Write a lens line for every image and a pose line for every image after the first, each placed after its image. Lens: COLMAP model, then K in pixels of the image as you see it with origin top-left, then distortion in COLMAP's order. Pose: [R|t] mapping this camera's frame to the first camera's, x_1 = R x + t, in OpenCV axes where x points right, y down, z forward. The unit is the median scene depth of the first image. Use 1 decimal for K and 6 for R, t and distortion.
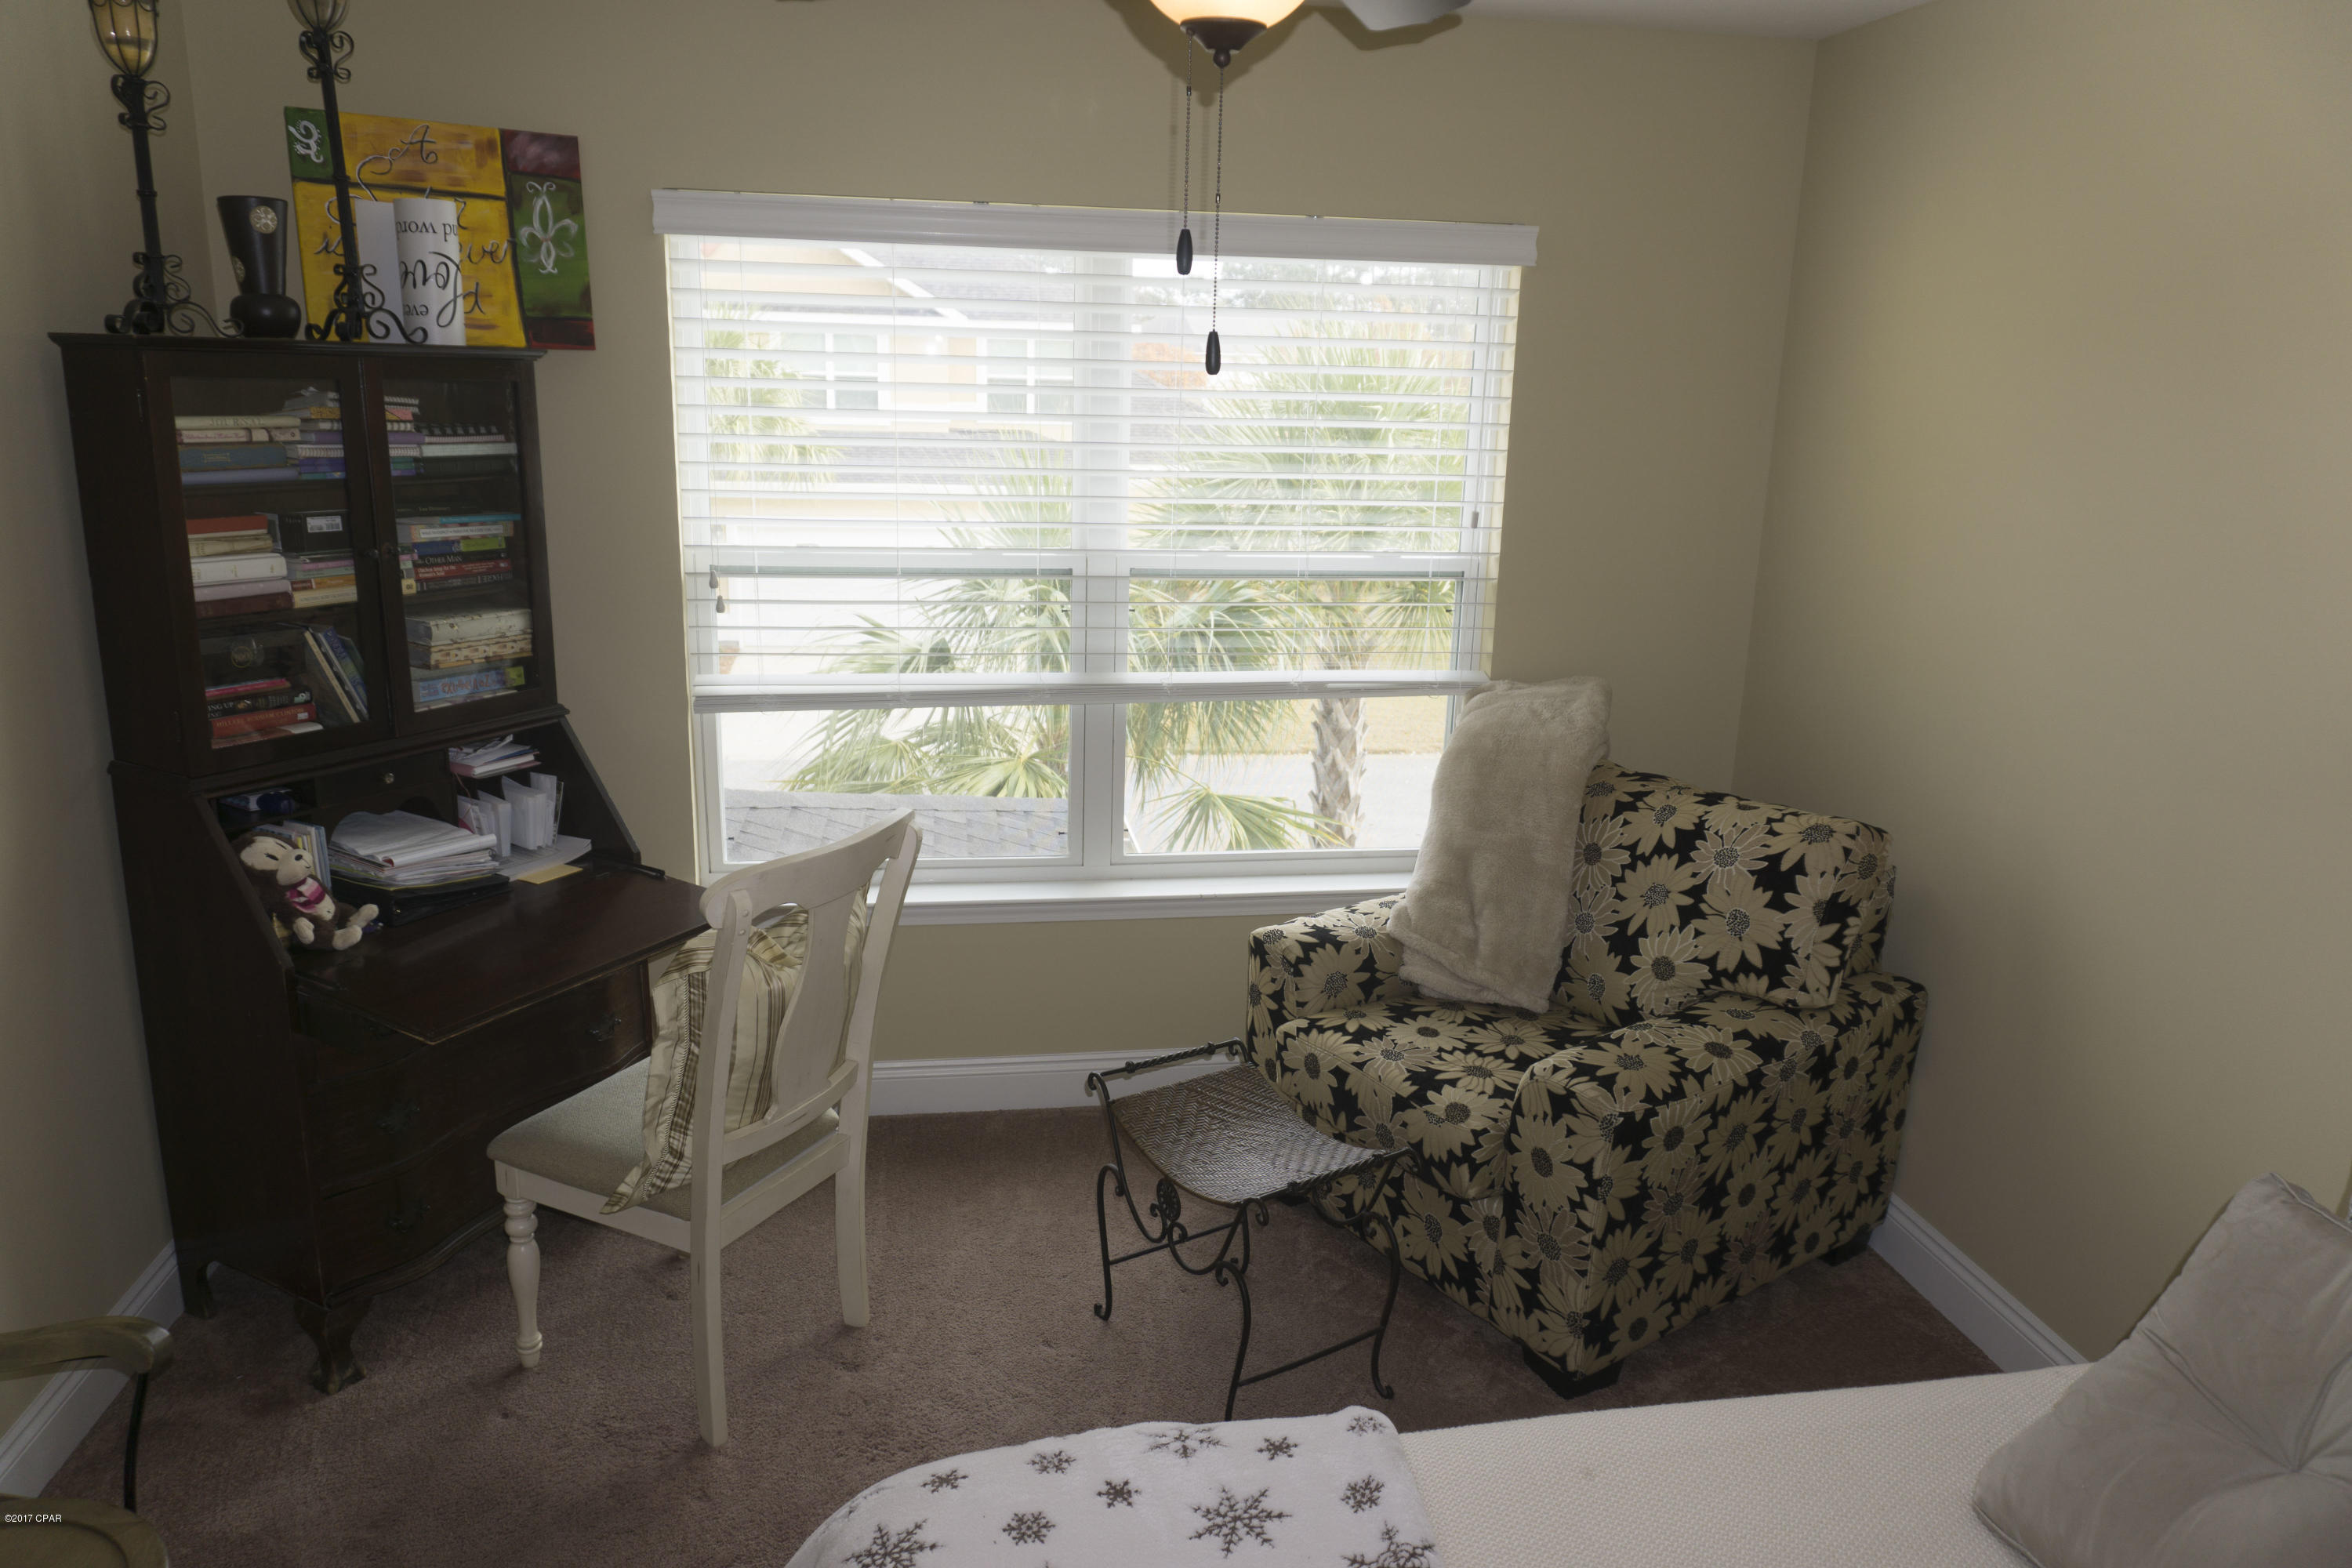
lens RADIAL K [[1562.5, 0, 1173.2], [0, 1562.5, 780.8], [0, 0, 1]] dist [-0.023637, -0.000204]
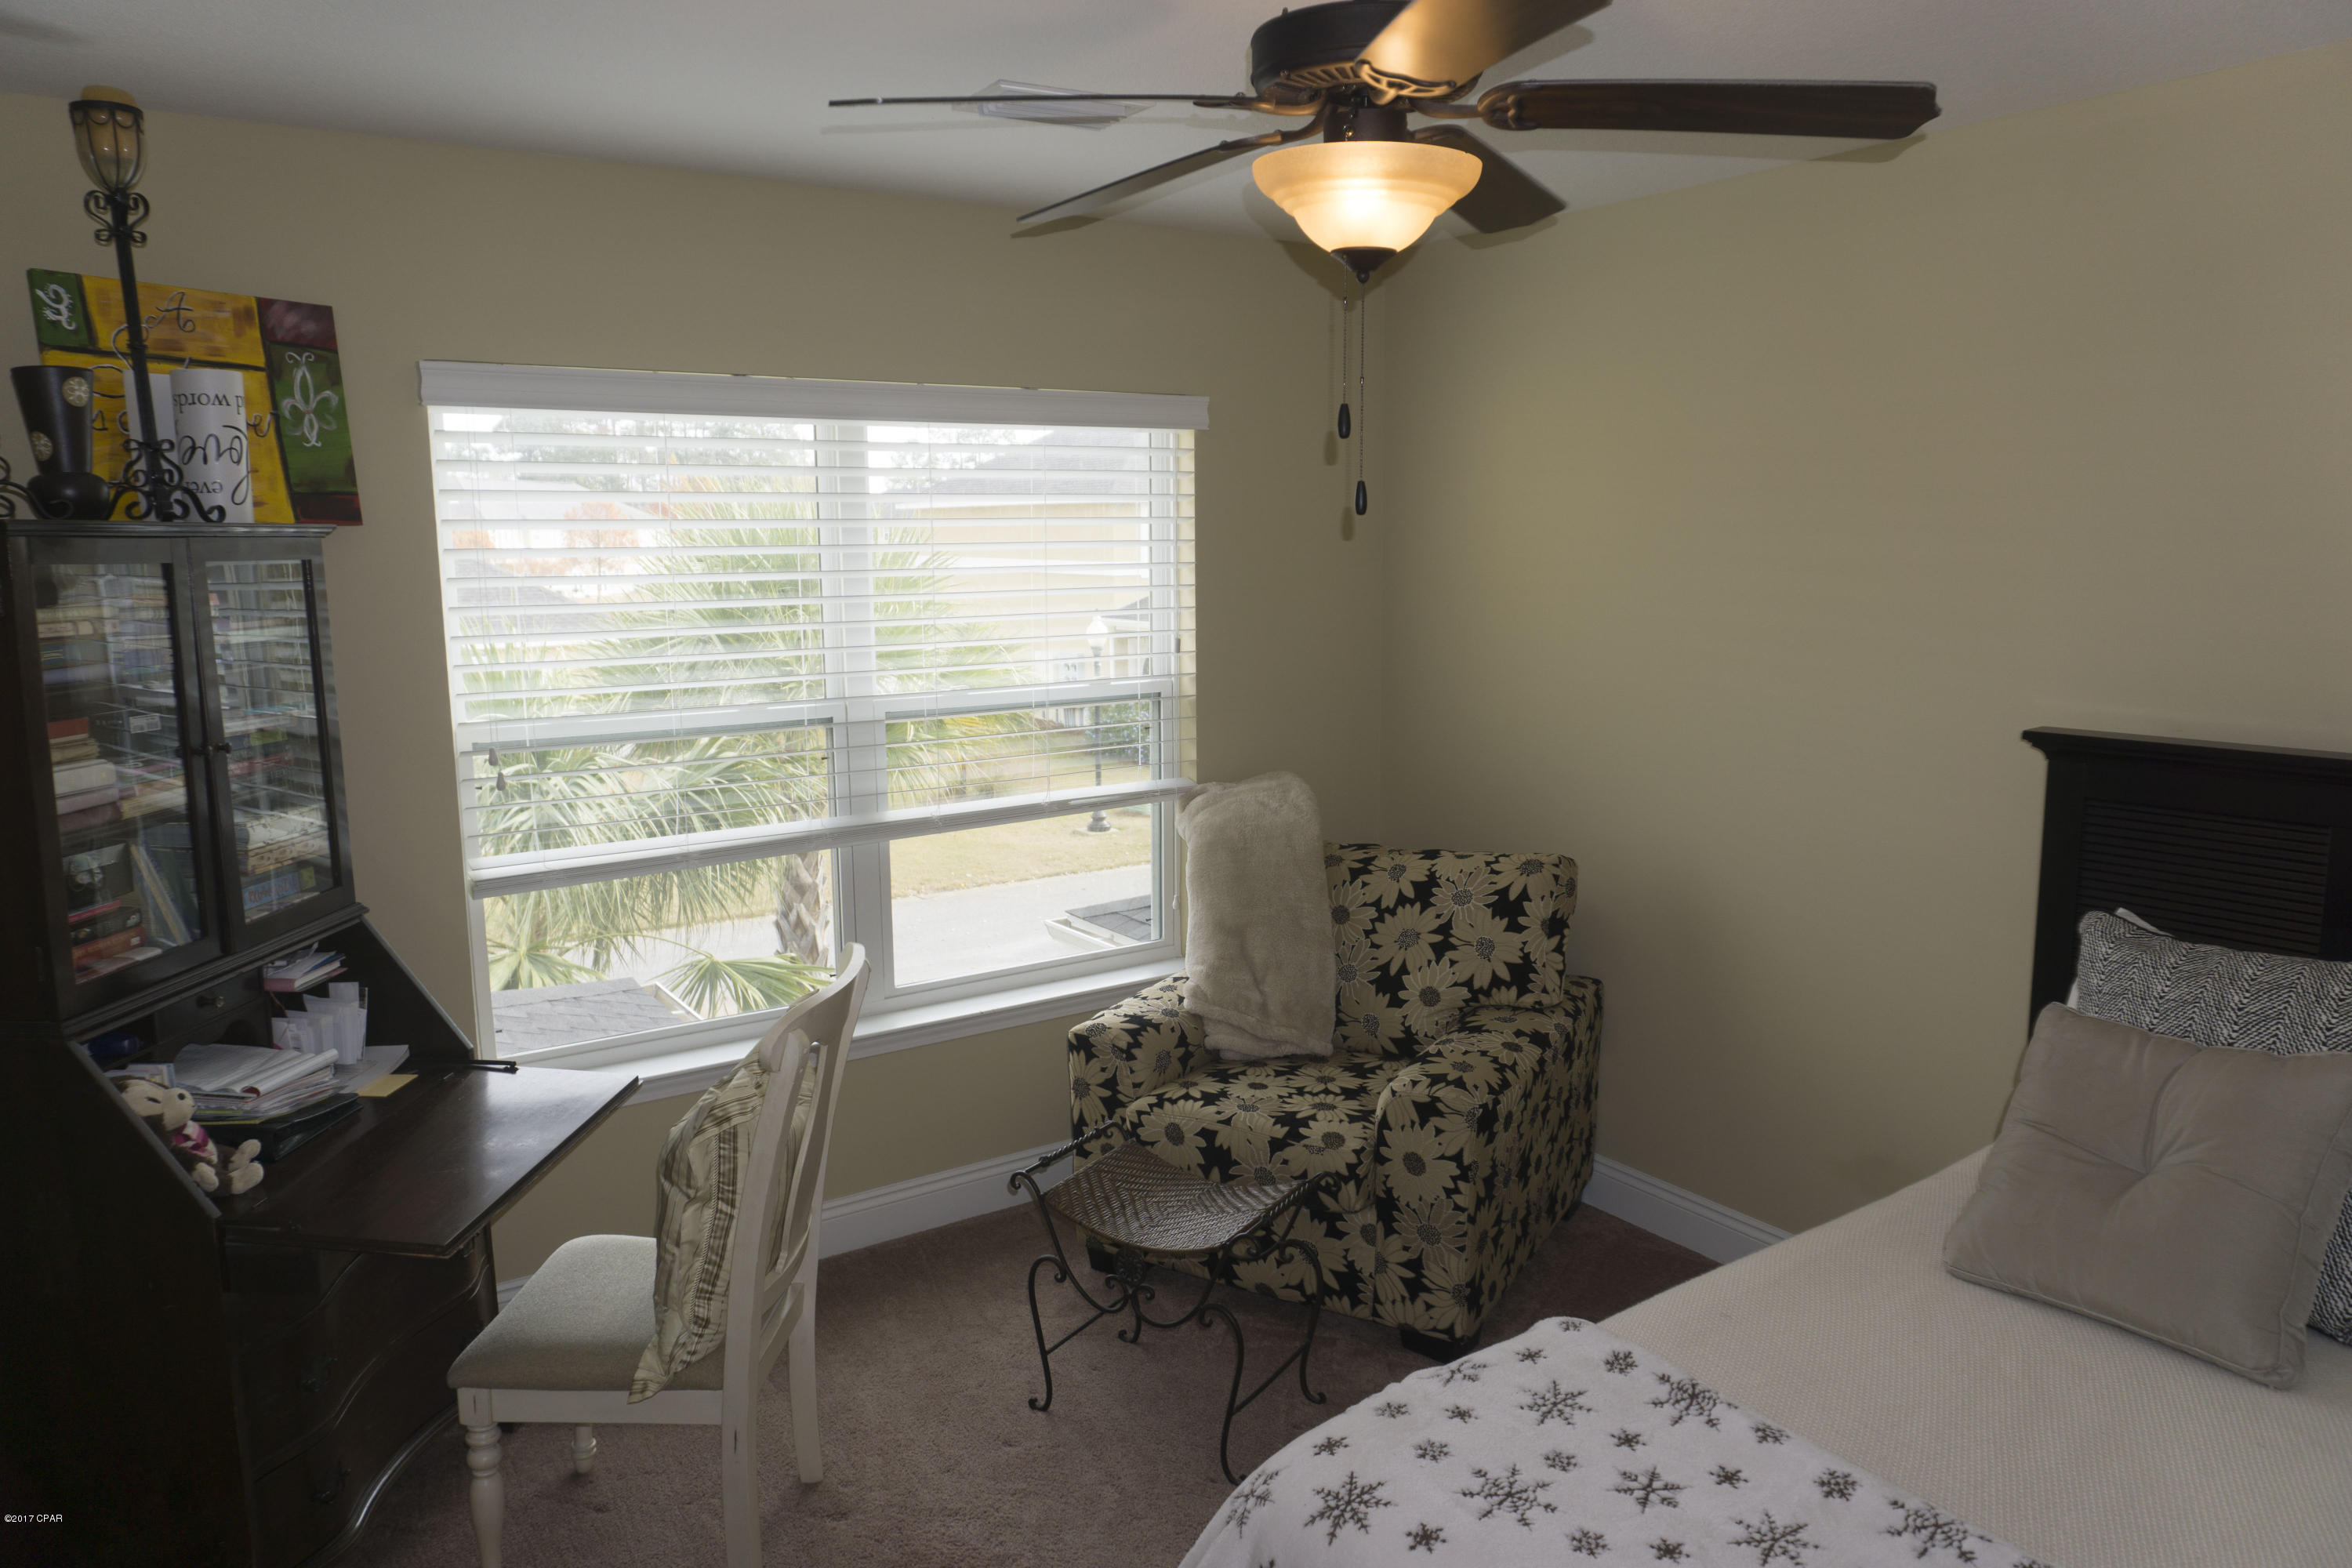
lens RADIAL K [[1562.5, 0, 1180.0], [0, 1562.5, 780.6], [0, 0, 1]] dist [-0.023637, -0.000204]
pose [[0.906363, -0.100911, 0.410272, -0.348055], [0.140211, 0.987867, -0.066774, 0.009439], [-0.398556, 0.118046, 0.909515, -0.040372]]
